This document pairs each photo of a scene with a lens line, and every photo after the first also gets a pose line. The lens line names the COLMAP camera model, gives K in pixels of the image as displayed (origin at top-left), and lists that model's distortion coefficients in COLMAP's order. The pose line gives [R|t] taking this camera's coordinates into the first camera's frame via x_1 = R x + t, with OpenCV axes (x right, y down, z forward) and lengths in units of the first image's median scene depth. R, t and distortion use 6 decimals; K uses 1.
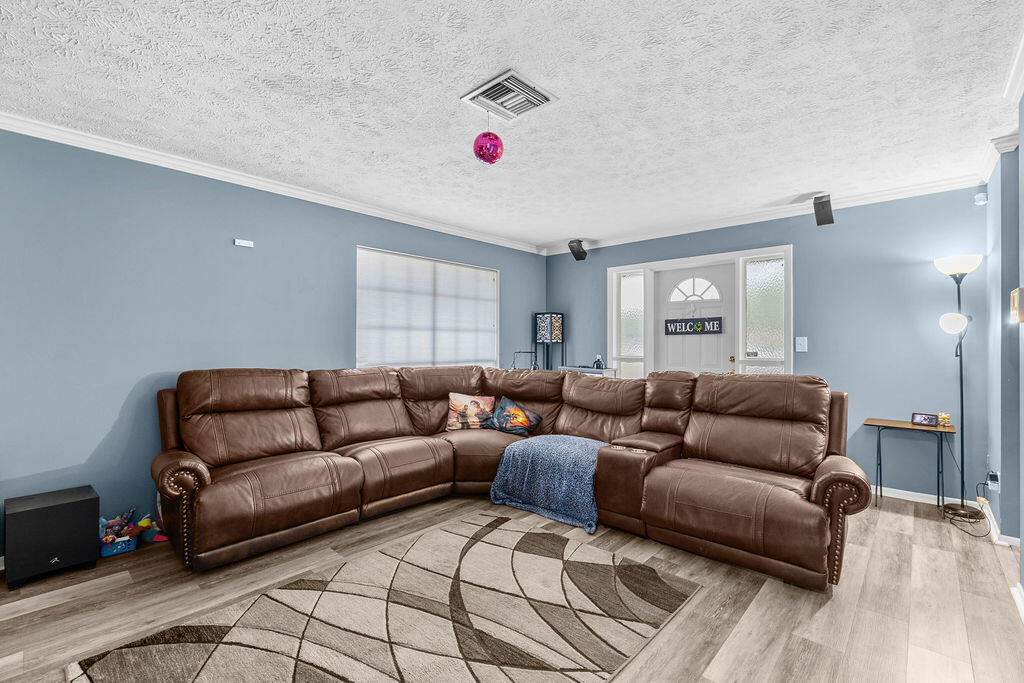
lens RADIAL K [[453.0, 0, 512.0], [0, 453.0, 342.2], [0, 0, 1]] dist [-0.009004, -0.000266]
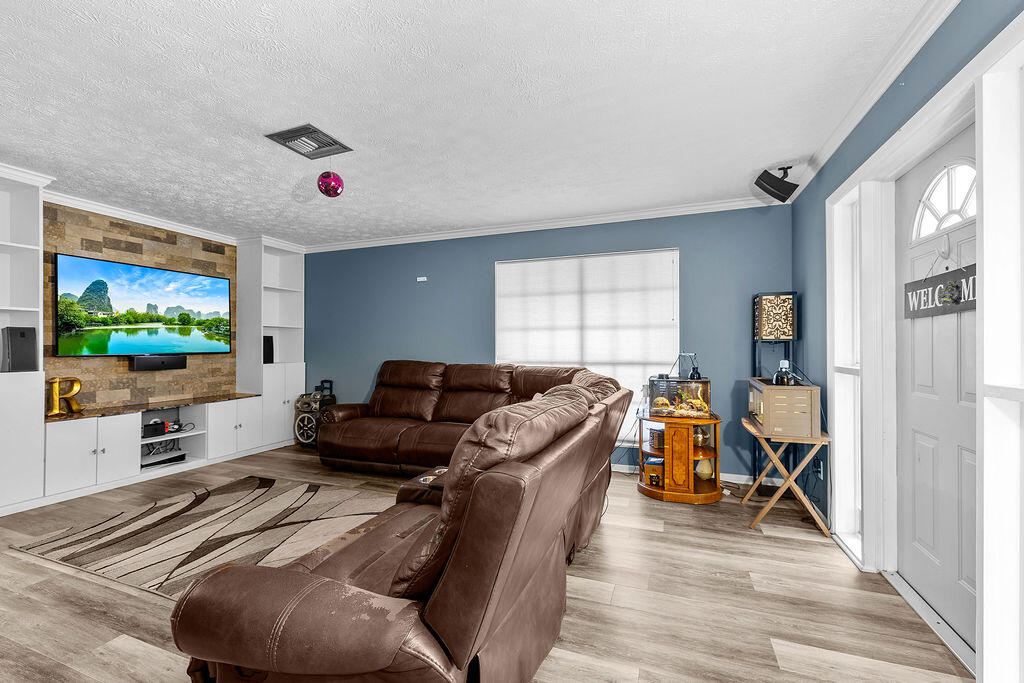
lens RADIAL K [[432.2, 0, 508.2], [0, 432.2, 344.7], [0, 0, 1]] dist [0.000713, 0.000393]
pose [[0.359434, -0.004639, -0.933159, 0.772117], [0.009184, 0.999957, -0.001434, 0.007432], [0.933125, -0.008054, 0.359461, 0.651999]]
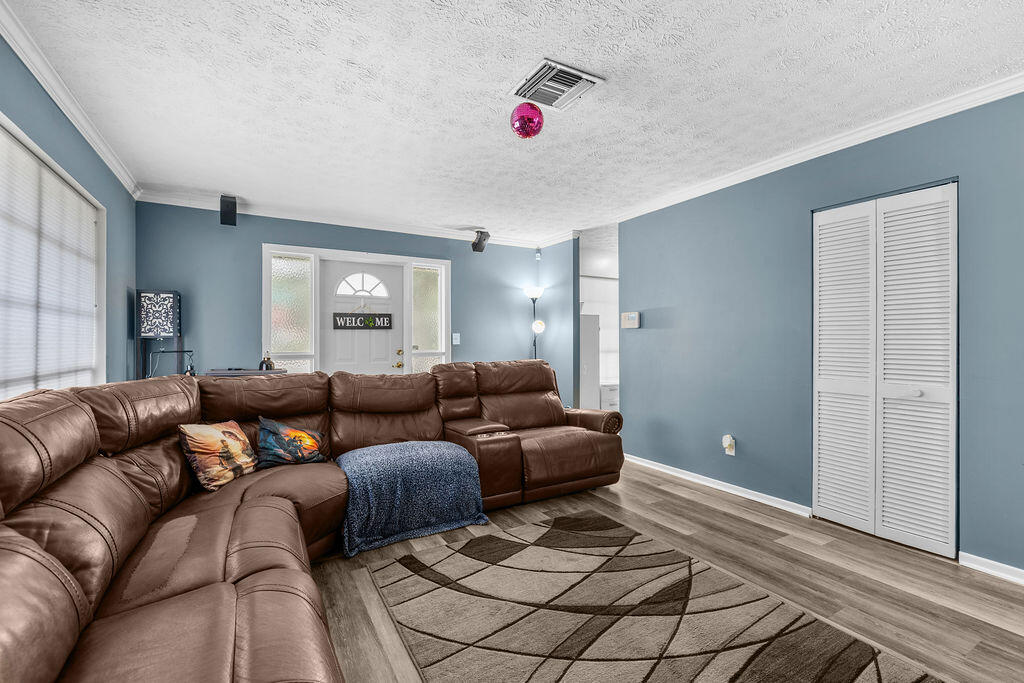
lens RADIAL K [[453.0, 0, 516.4], [0, 453.0, 339.4], [0, 0, 1]] dist [-0.009004, -0.000266]
pose [[0.291417, 0.000092, 0.956596, -0.586721], [-0.001897, 0.999998, 0.000482, 0.005240], [-0.956594, -0.001955, 0.291417, 0.479041]]
